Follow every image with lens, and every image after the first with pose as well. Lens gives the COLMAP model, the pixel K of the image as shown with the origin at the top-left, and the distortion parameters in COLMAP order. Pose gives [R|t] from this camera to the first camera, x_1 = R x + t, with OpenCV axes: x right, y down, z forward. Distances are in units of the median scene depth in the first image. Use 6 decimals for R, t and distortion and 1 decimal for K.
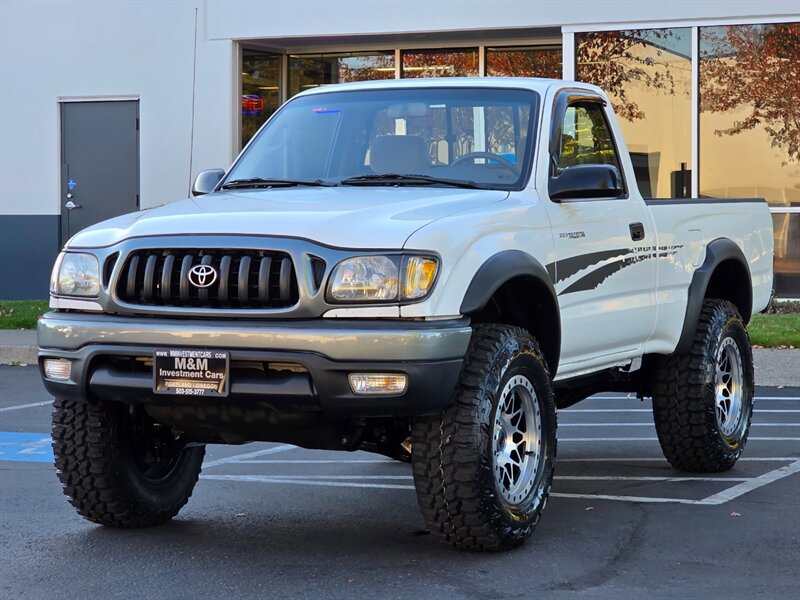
lens RADIAL K [[2265.1, 0, 399.4], [0, 2265.1, 298.6], [0, 0, 1]] dist [-0.497648, 0.000000]
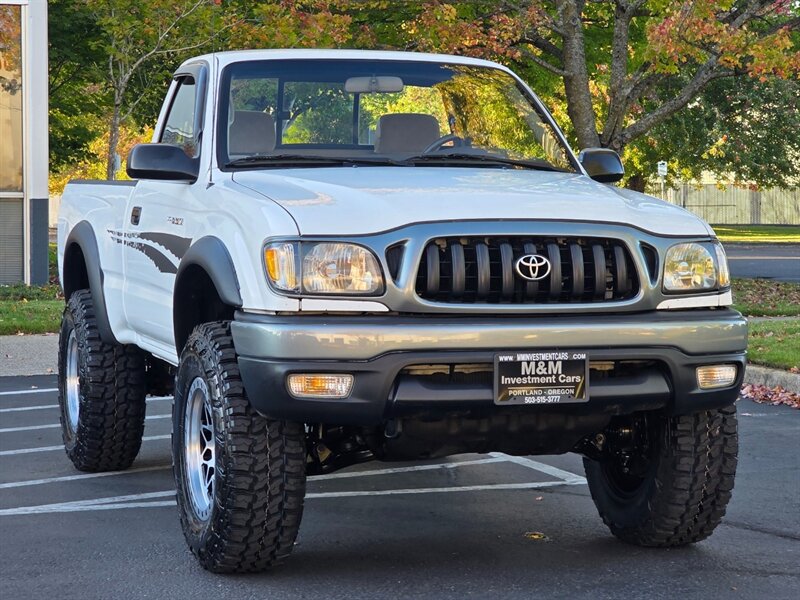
lens RADIAL K [[2131.3, 0, 340.8], [0, 2131.3, 287.4], [0, 0, 1]] dist [-0.344937, 0.000000]
pose [[0.739059, -0.027039, 0.673097, -0.701160], [0.024774, 0.999609, 0.012954, -0.014856], [-0.673185, 0.007102, 0.739440, 0.440272]]
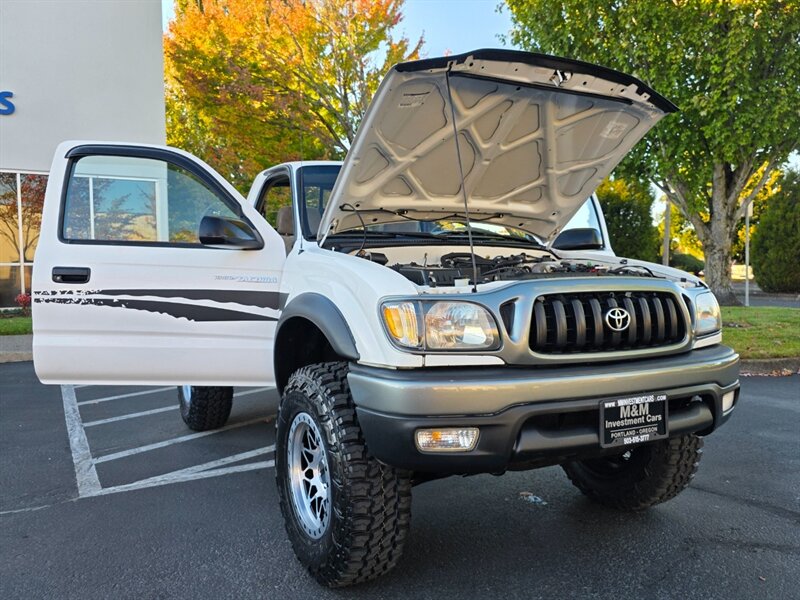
lens RADIAL K [[654.4, 0, 406.4], [0, 654.4, 295.6], [0, 0, 1]] dist [0.062980, -0.033806]
pose [[0.585640, -0.038554, 0.809654, -0.377580], [0.035262, 0.999134, 0.022070, -0.030272], [-0.809804, 0.015625, 0.586492, 0.907492]]
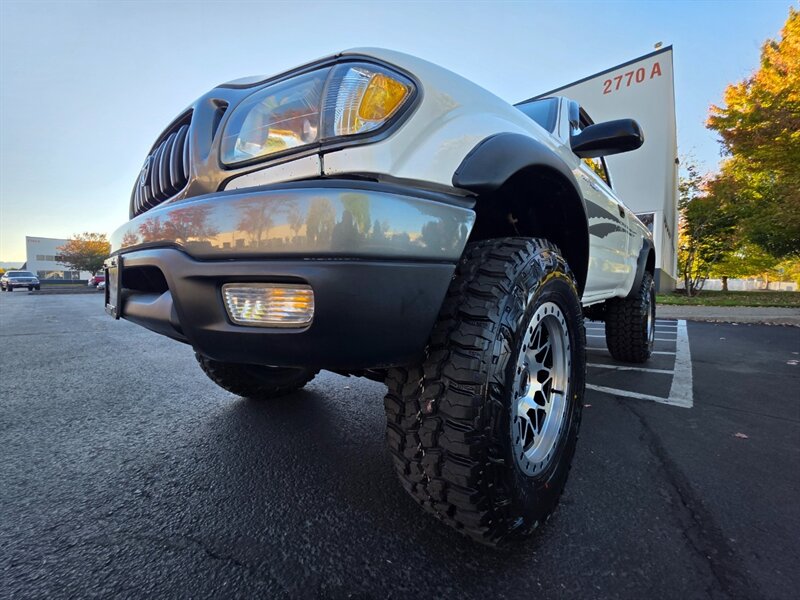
lens RADIAL K [[319.3, 0, 403.2], [0, 319.3, 300.1], [0, 0, 1]] dist [0.002481, 0.000473]
pose [[0.956272, 0.020904, -0.291730, 0.038253], [-0.018357, 0.999766, 0.011464, 0.034162], [0.291901, -0.005607, 0.956432, 0.917294]]
